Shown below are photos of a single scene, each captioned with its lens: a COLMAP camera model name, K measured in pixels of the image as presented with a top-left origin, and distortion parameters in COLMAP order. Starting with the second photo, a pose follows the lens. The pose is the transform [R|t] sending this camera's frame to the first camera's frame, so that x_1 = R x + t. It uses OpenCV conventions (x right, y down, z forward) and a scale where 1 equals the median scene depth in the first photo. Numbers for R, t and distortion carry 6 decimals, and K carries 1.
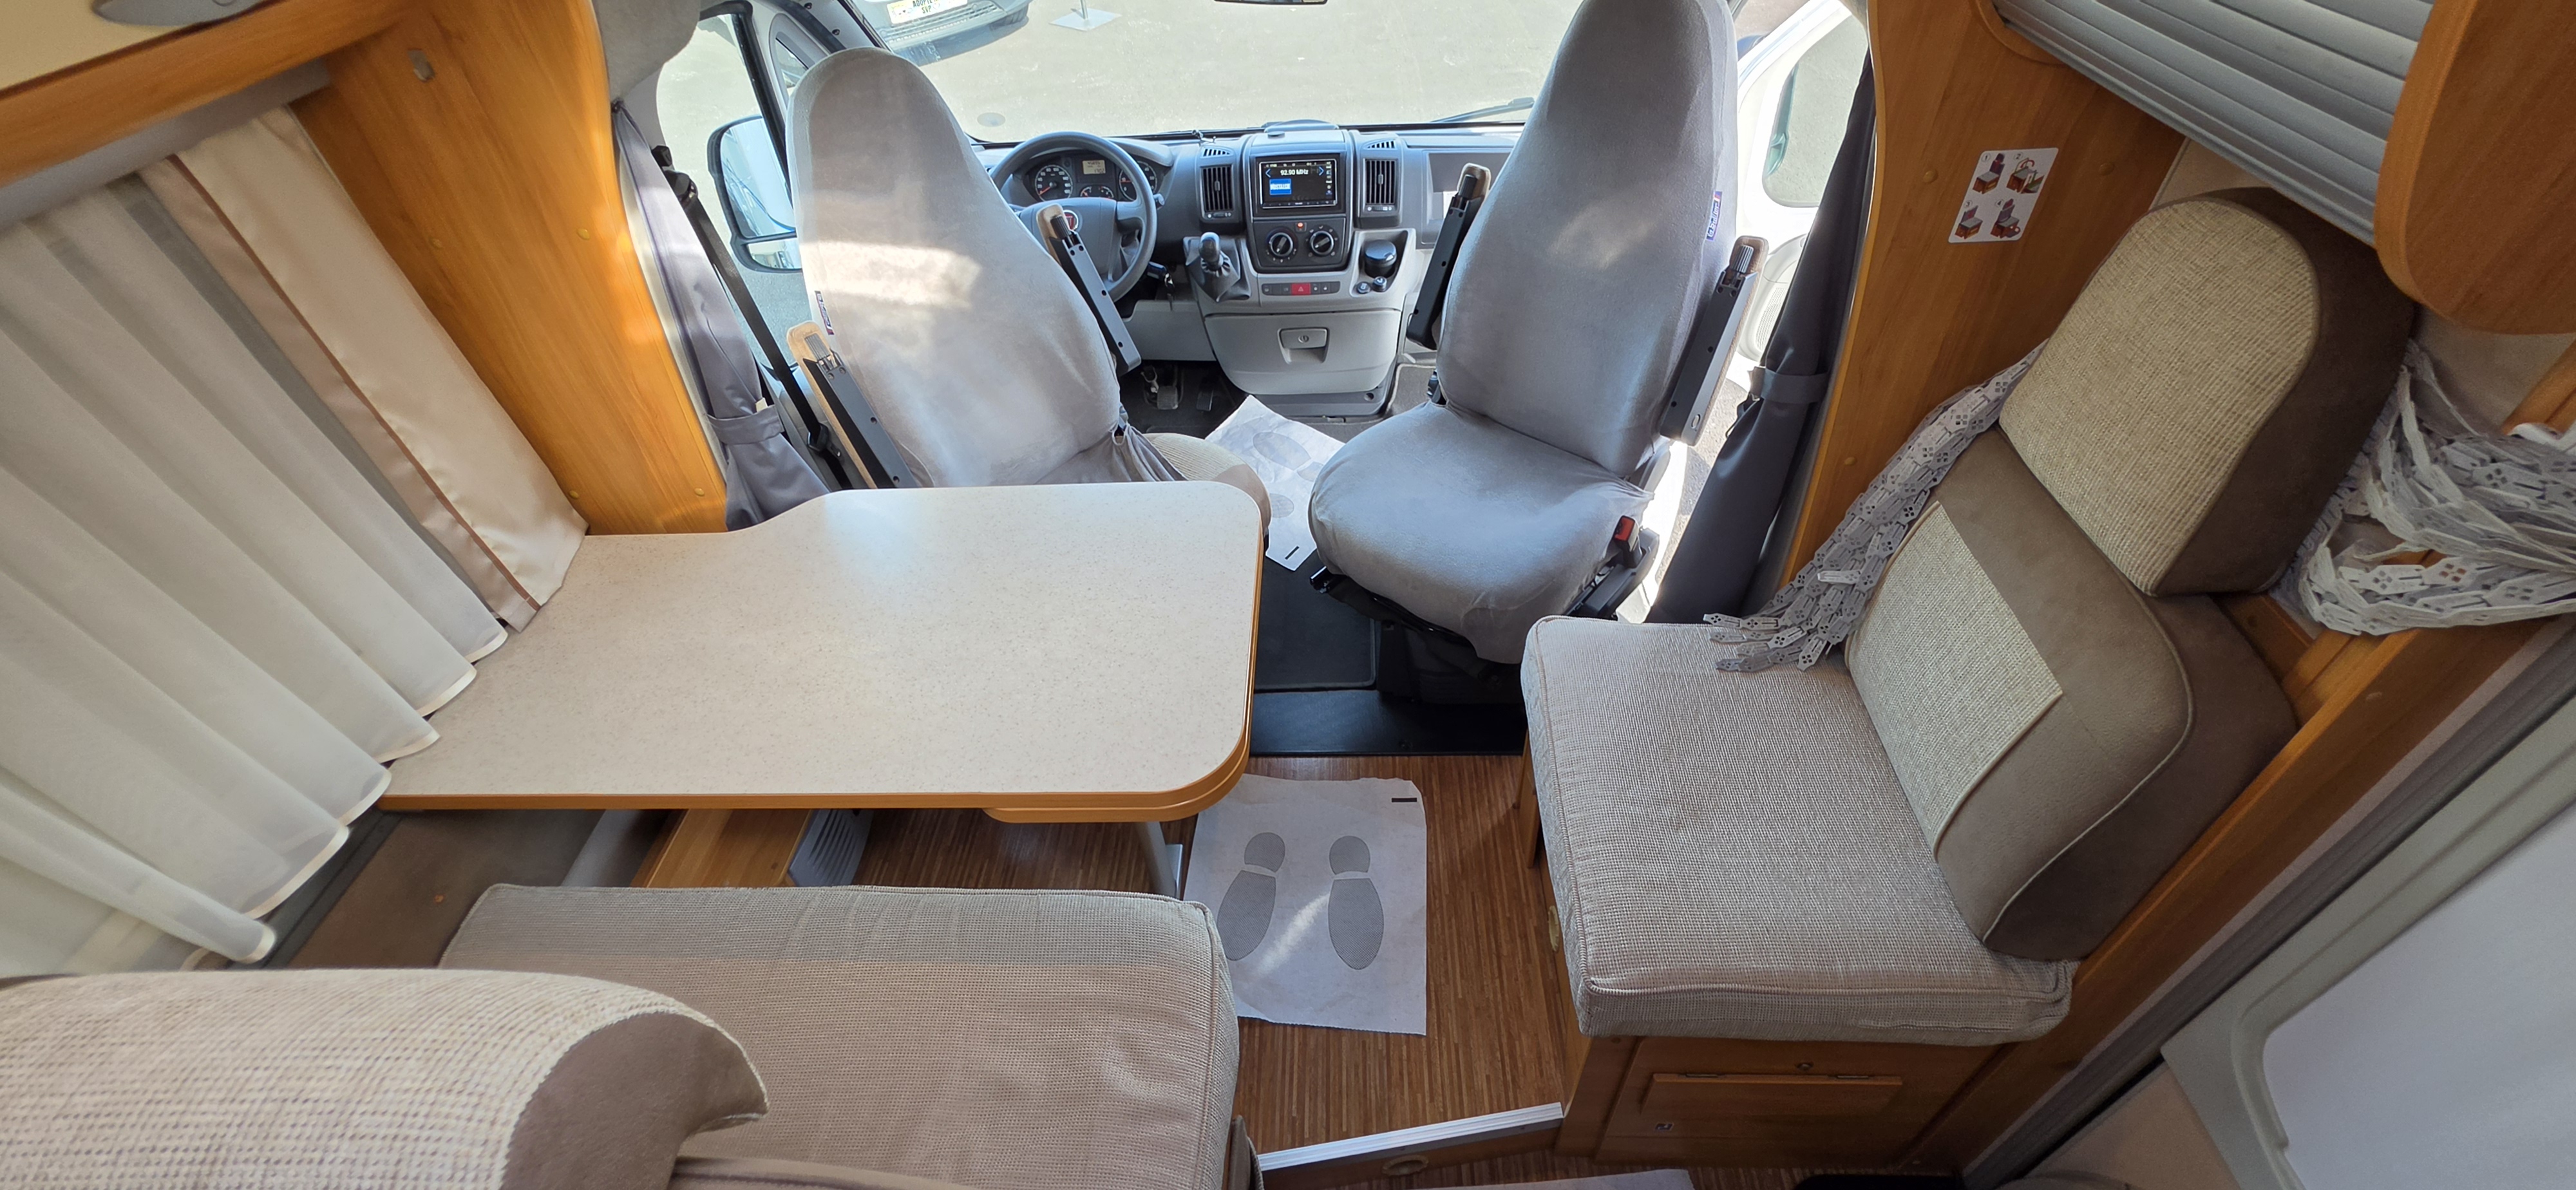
lens RADIAL K [[1033.4, 0, 1275.3], [0, 1033.4, 599.6], [0, 0, 1]] dist [-0.003154, 0.001167]
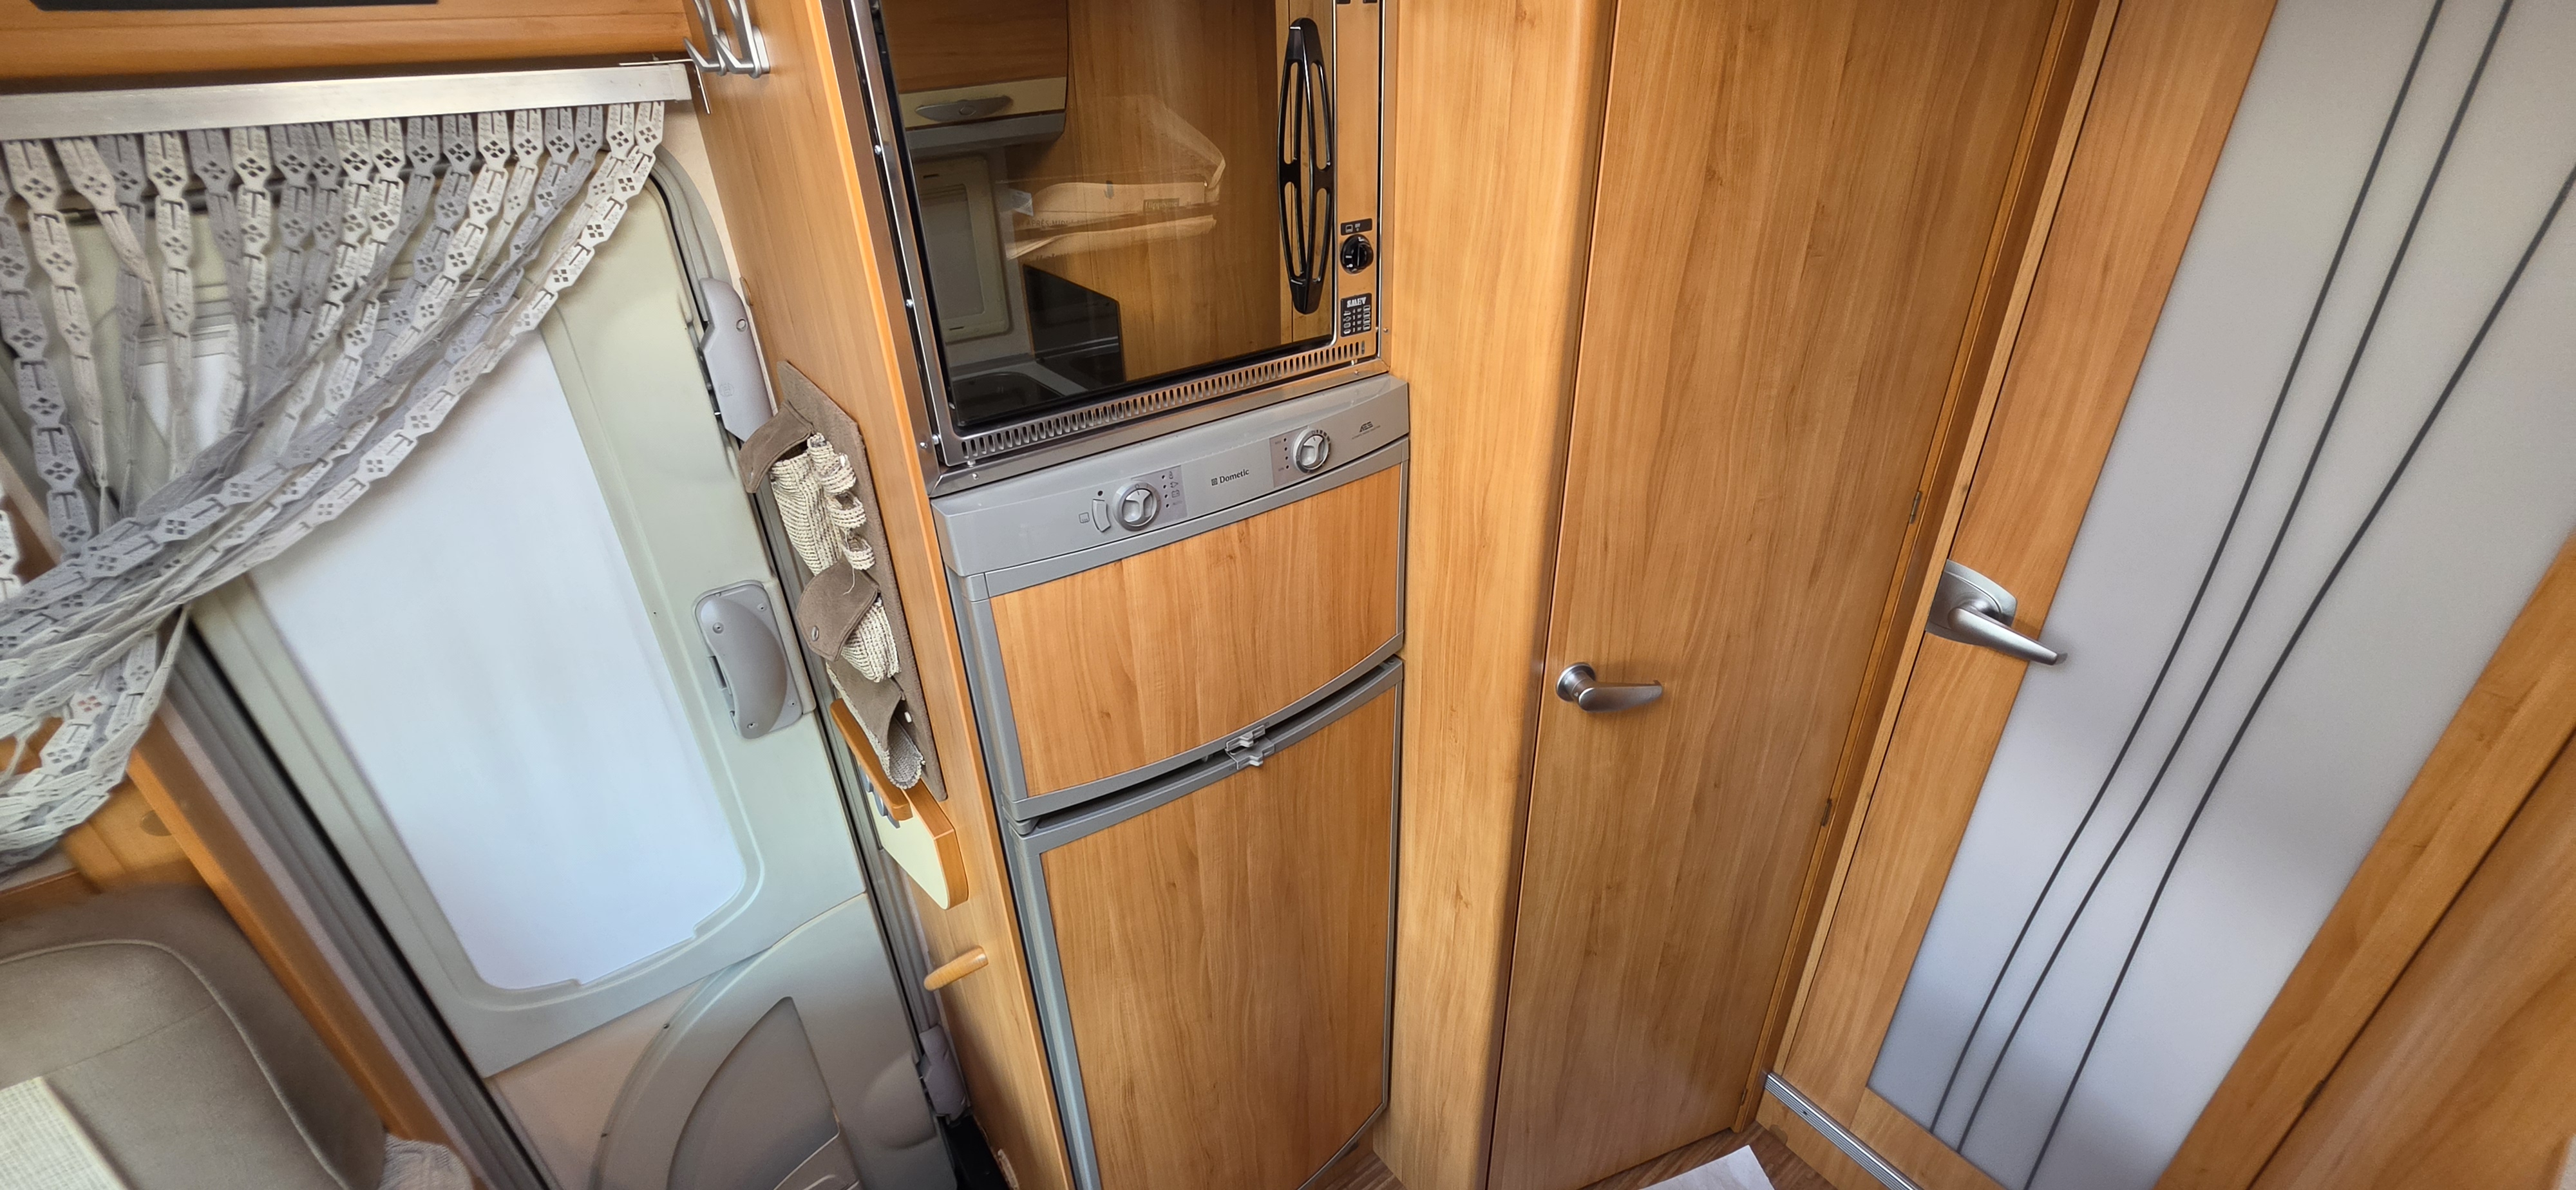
lens RADIAL K [[1033.4, 0, 1288.4], [0, 1033.4, 587.7], [0, 0, 1]] dist [-0.003154, 0.001167]
pose [[-0.628412, -0.313447, 0.711934, -0.293650], [0.575217, 0.428876, 0.696557, -0.067170], [-0.523665, 0.847241, -0.089211, 0.161586]]
